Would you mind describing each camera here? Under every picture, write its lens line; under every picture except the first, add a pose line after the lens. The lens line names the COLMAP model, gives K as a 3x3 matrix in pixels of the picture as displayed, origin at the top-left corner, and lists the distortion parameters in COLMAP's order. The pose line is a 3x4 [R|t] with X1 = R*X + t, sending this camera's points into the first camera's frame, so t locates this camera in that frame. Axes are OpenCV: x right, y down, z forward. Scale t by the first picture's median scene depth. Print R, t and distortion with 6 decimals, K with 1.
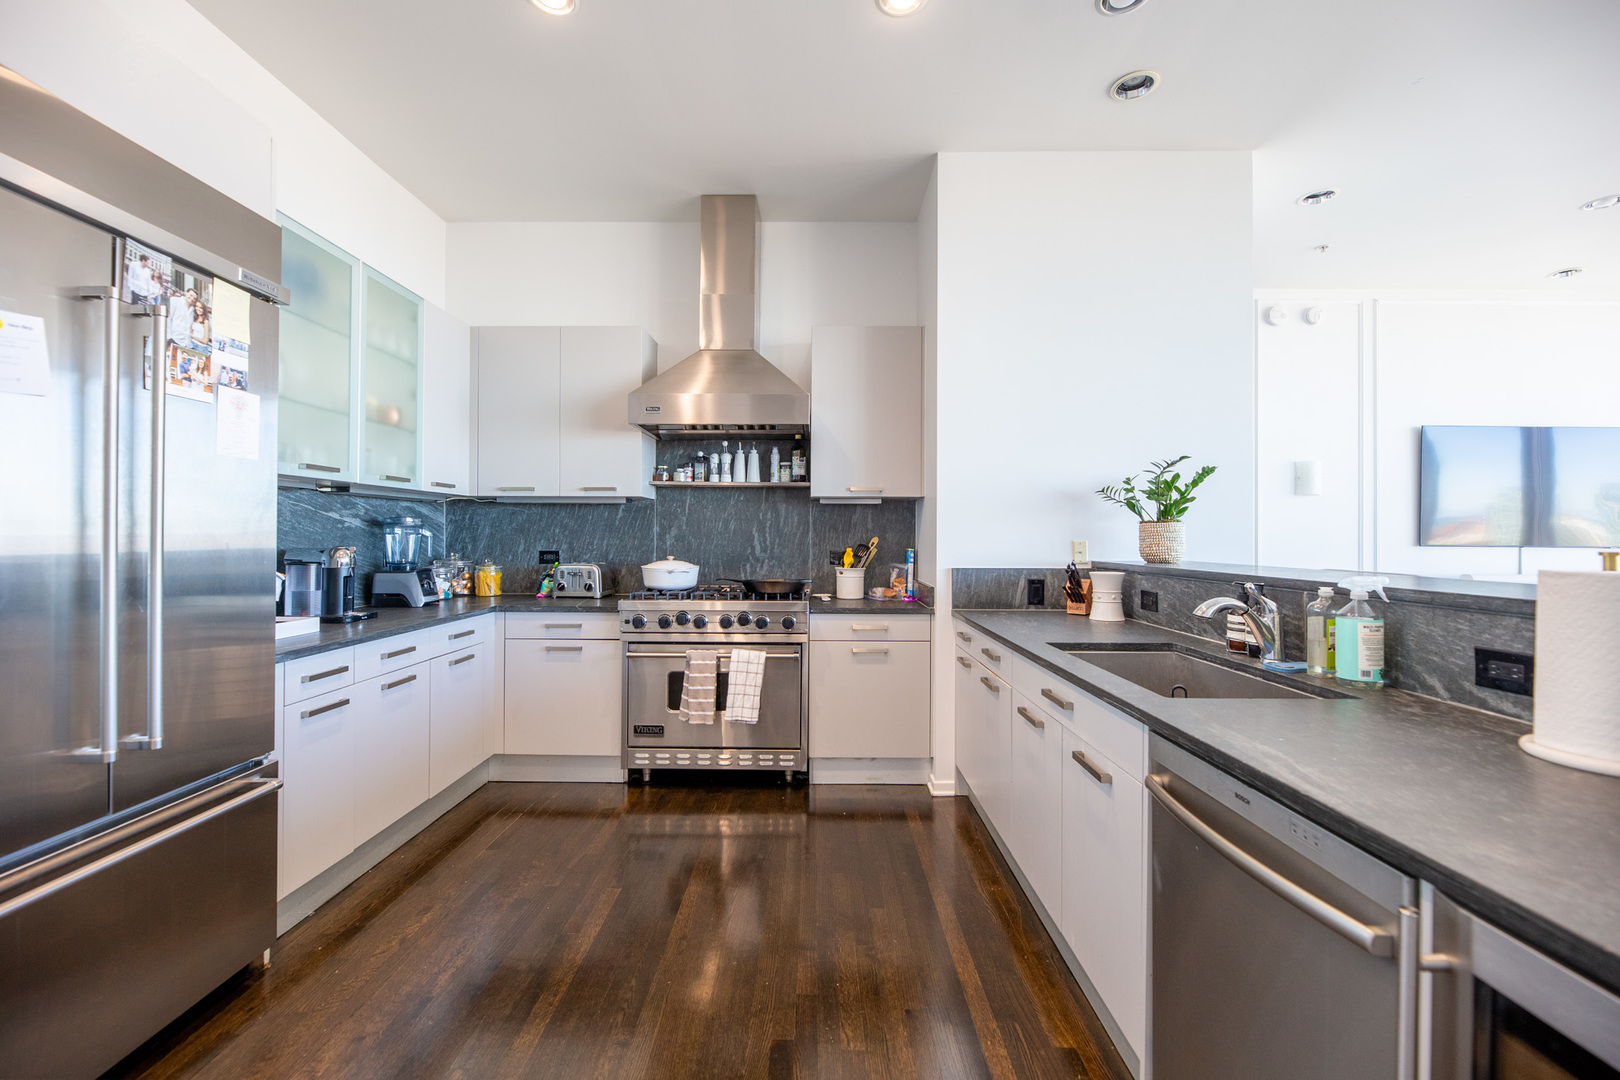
lens RADIAL K [[654.7, 0, 816.3], [0, 654.7, 533.2], [0, 0, 1]] dist [0.000469, -0.002727]
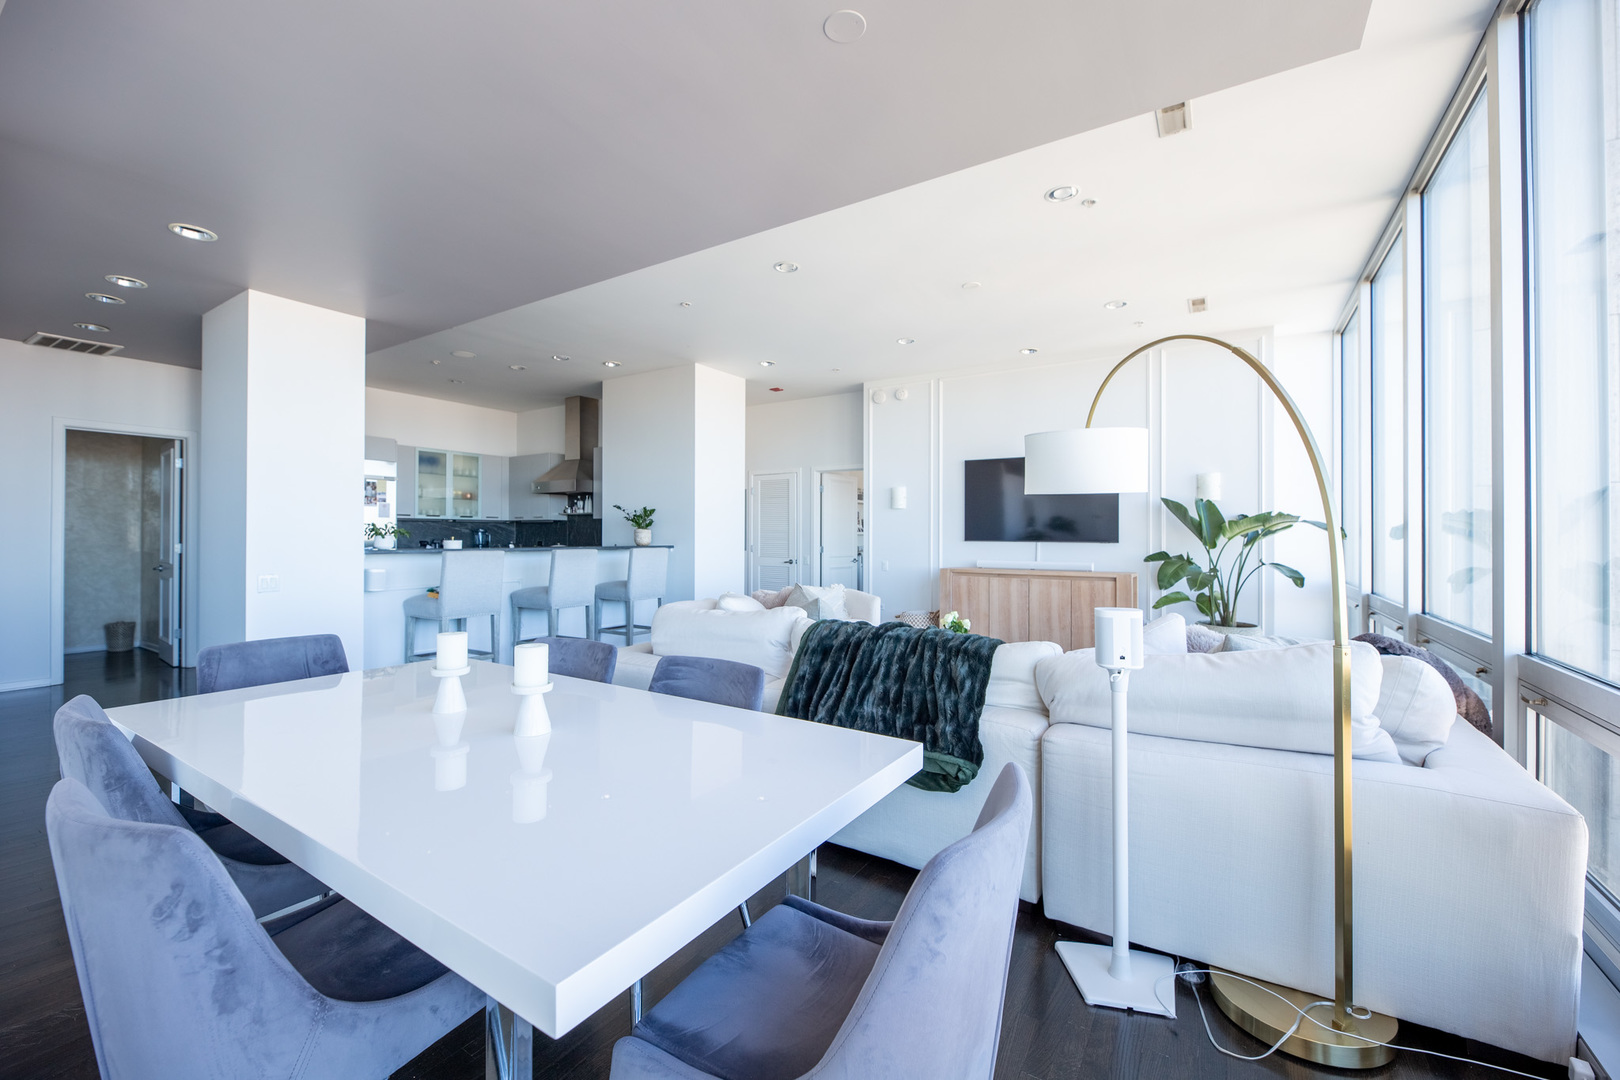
lens RADIAL K [[654.7, 0, 813.2], [0, 654.7, 538.8], [0, 0, 1]] dist [0.000469, -0.002727]
pose [[0.847444, 0.001088, -0.530884, 2.156467], [0.003283, 0.999968, 0.007290, 0.003112], [0.530875, -0.007921, 0.847413, -0.671360]]
